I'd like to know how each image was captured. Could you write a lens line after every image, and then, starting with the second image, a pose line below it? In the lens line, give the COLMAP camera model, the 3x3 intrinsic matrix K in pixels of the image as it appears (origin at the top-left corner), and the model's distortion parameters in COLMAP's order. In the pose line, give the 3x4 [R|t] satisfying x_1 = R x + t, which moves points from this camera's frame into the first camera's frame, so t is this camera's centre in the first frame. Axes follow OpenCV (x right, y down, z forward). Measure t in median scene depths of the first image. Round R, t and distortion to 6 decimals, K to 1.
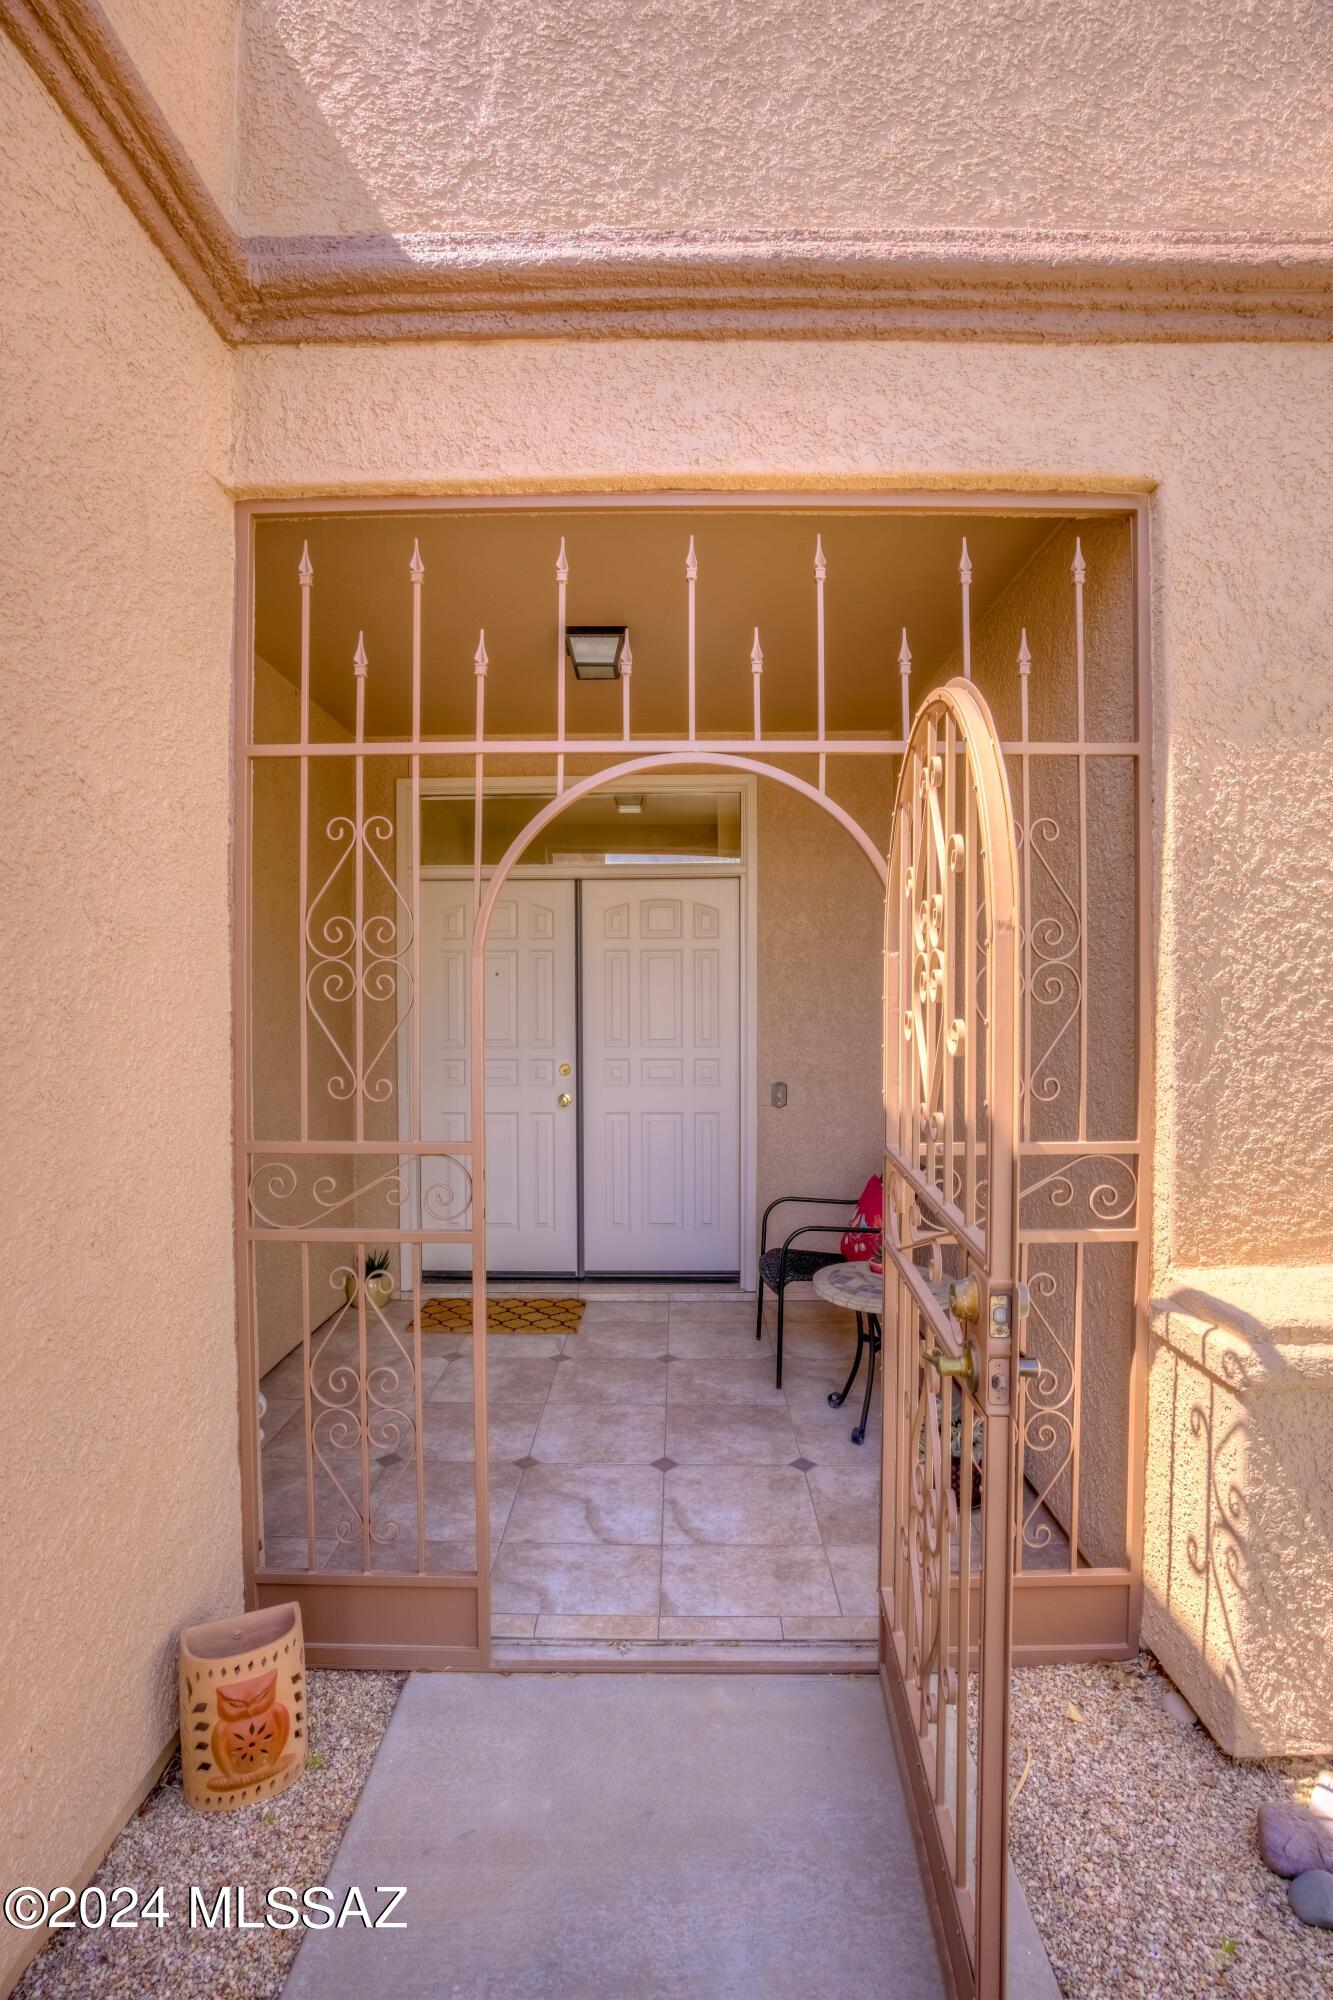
lens RADIAL K [[1002.8, 0, 663.6], [0, 1002.8, 1008.5], [0, 0, 1]] dist [-0.033103, 0.002541]
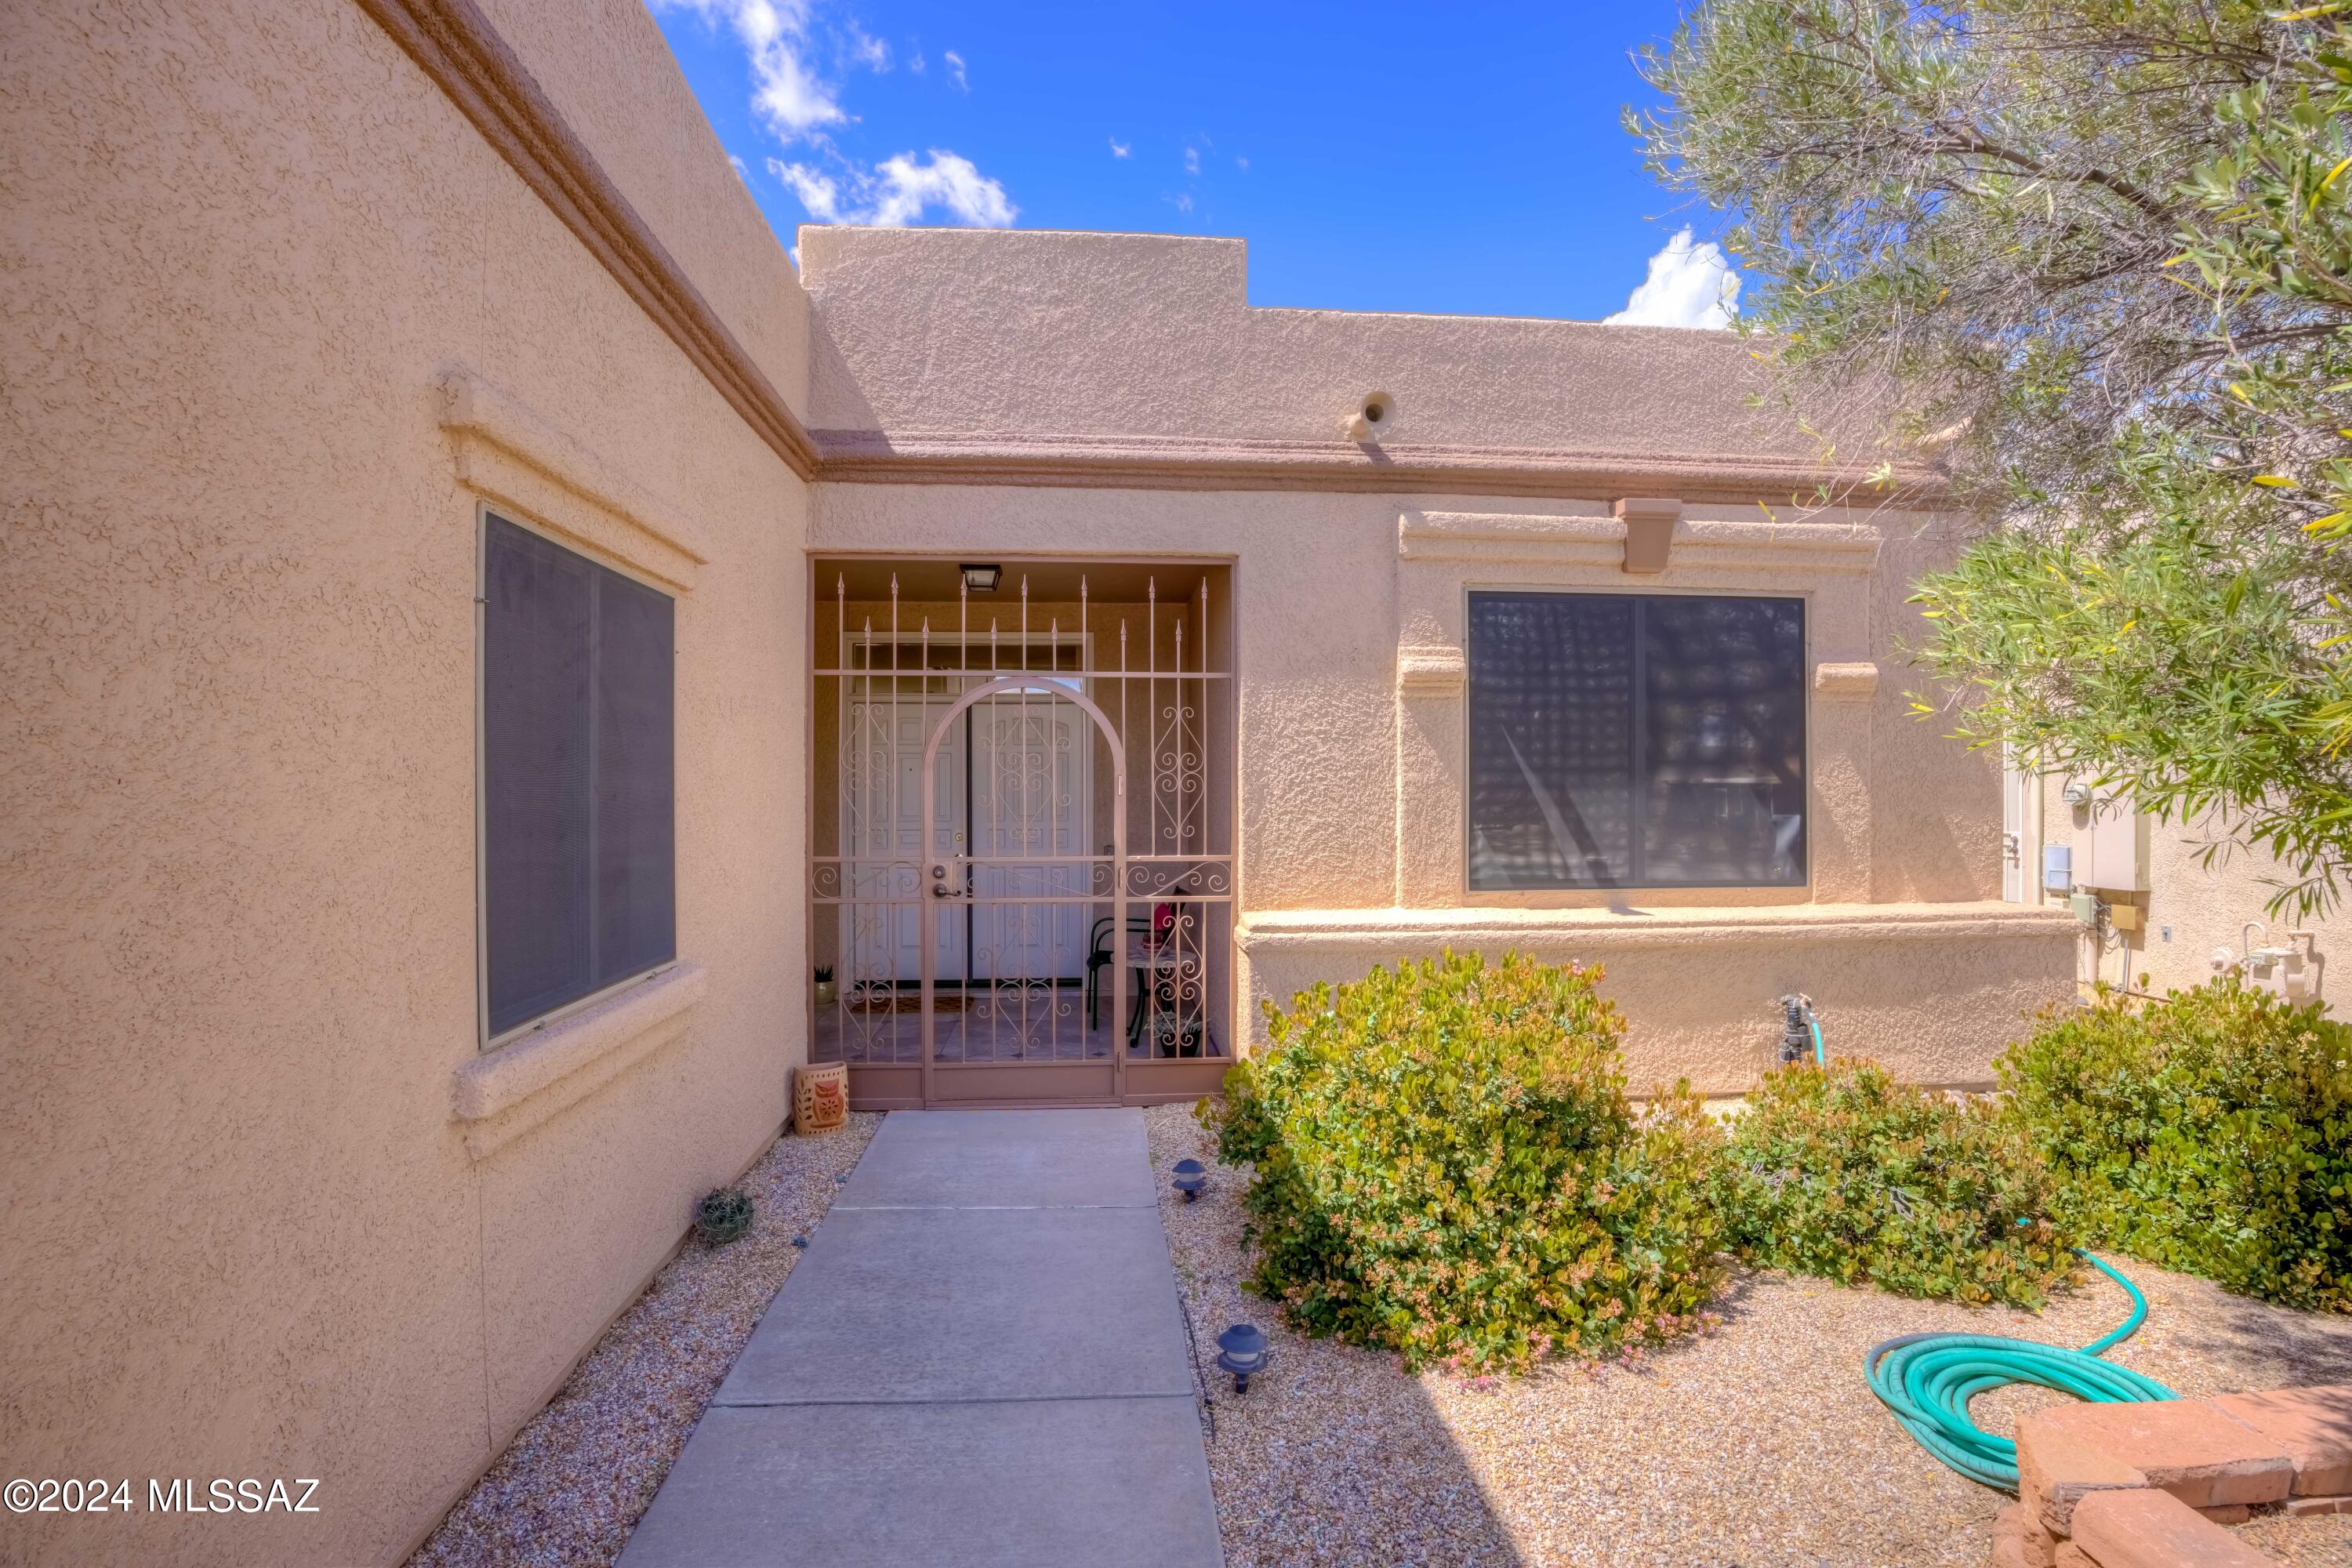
lens RADIAL K [[1179.3, 0, 1185.0], [0, 1179.3, 777.6], [0, 0, 1]] dist [-0.033103, 0.002541]
pose [[0.994634, 0.002852, 0.103415, 0.113487], [-0.002402, 0.999987, -0.004474, -0.025685], [-0.103426, 0.004202, 0.994628, -1.597467]]
